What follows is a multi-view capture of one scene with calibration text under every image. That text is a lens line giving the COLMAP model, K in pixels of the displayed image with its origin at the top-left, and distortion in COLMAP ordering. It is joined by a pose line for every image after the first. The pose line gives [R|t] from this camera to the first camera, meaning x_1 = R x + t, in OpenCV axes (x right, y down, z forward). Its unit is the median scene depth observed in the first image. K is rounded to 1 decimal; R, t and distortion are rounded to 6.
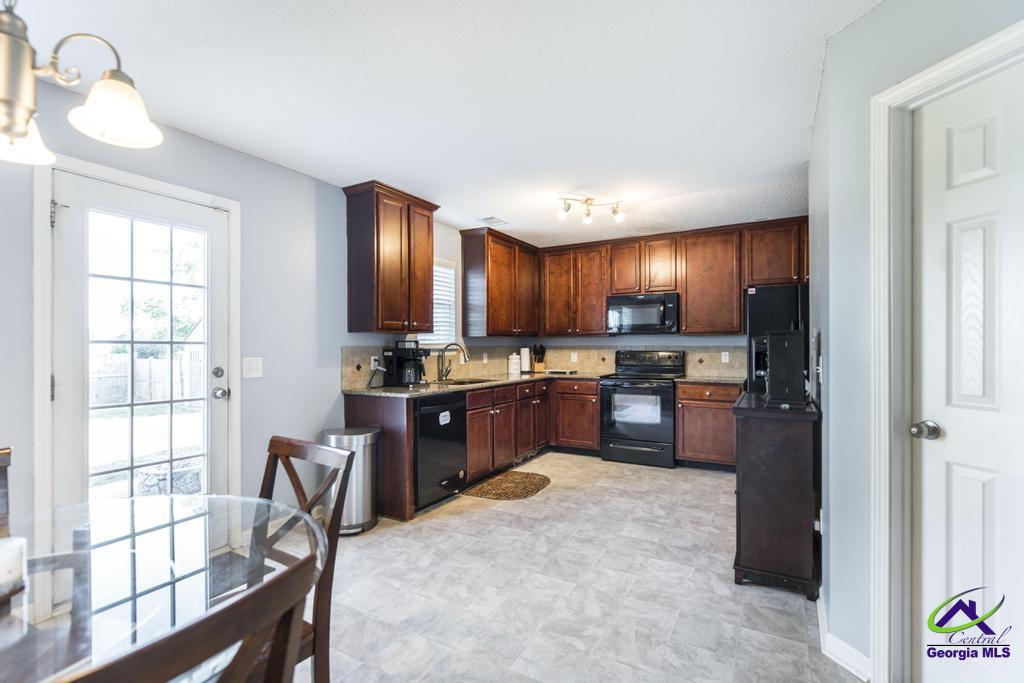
lens RADIAL K [[440.3, 0, 505.4], [0, 440.3, 346.2], [0, 0, 1]] dist [-0.003628, -0.000046]
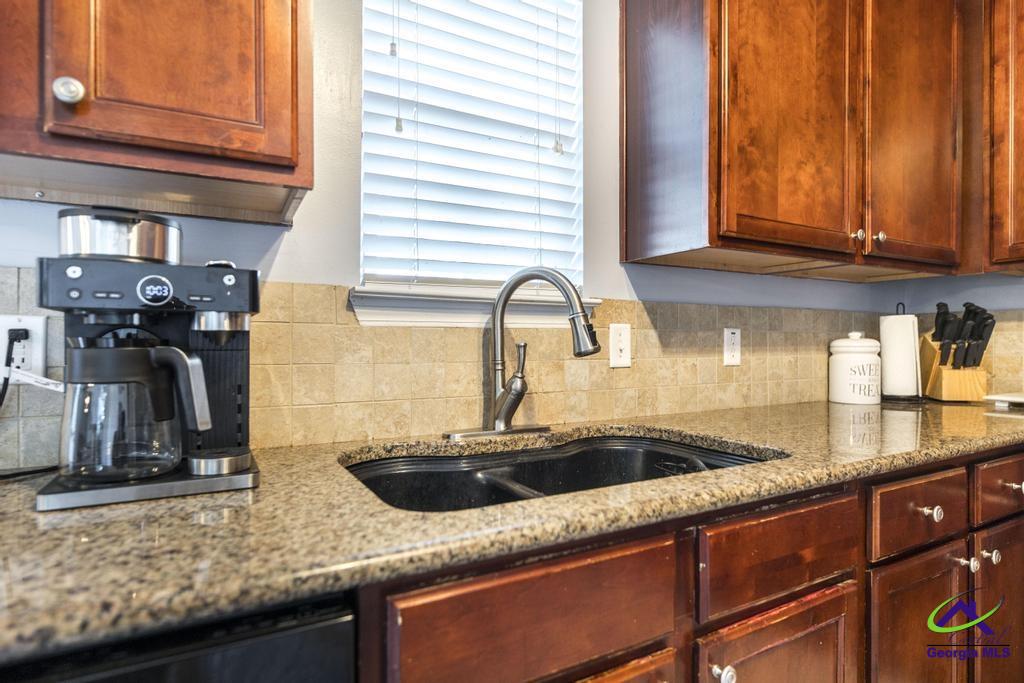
lens RADIAL K [[573.4, 0, 507.3], [0, 573.4, 344.8], [0, 0, 1]] dist [0.027164, 0.000343]
pose [[0.865438, 0.005234, -0.500988, 0.016344], [-0.002016, 0.999974, 0.006963, 0.026684], [0.501011, -0.005016, 0.865426, 0.685359]]
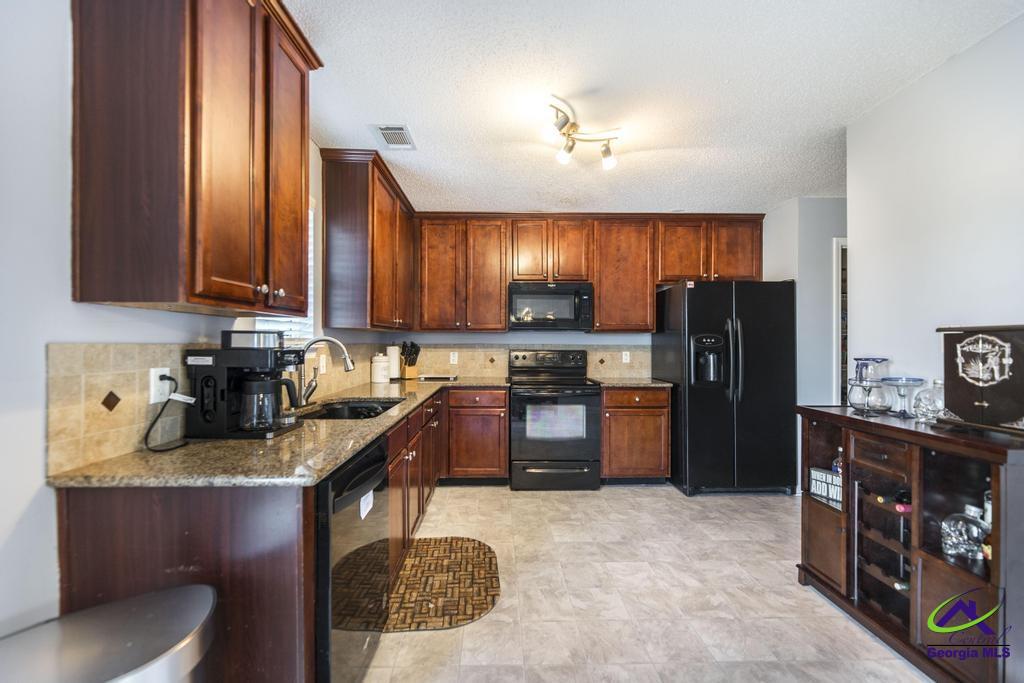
lens RADIAL K [[413.9, 0, 514.1], [0, 413.9, 344.8], [0, 0, 1]] dist [0.000754, 0.000308]
pose [[0.867281, 0.004937, 0.497794, -0.154435], [-0.006359, 0.999979, 0.001161, -0.000600], [-0.497778, -0.004172, 0.867295, 0.386058]]
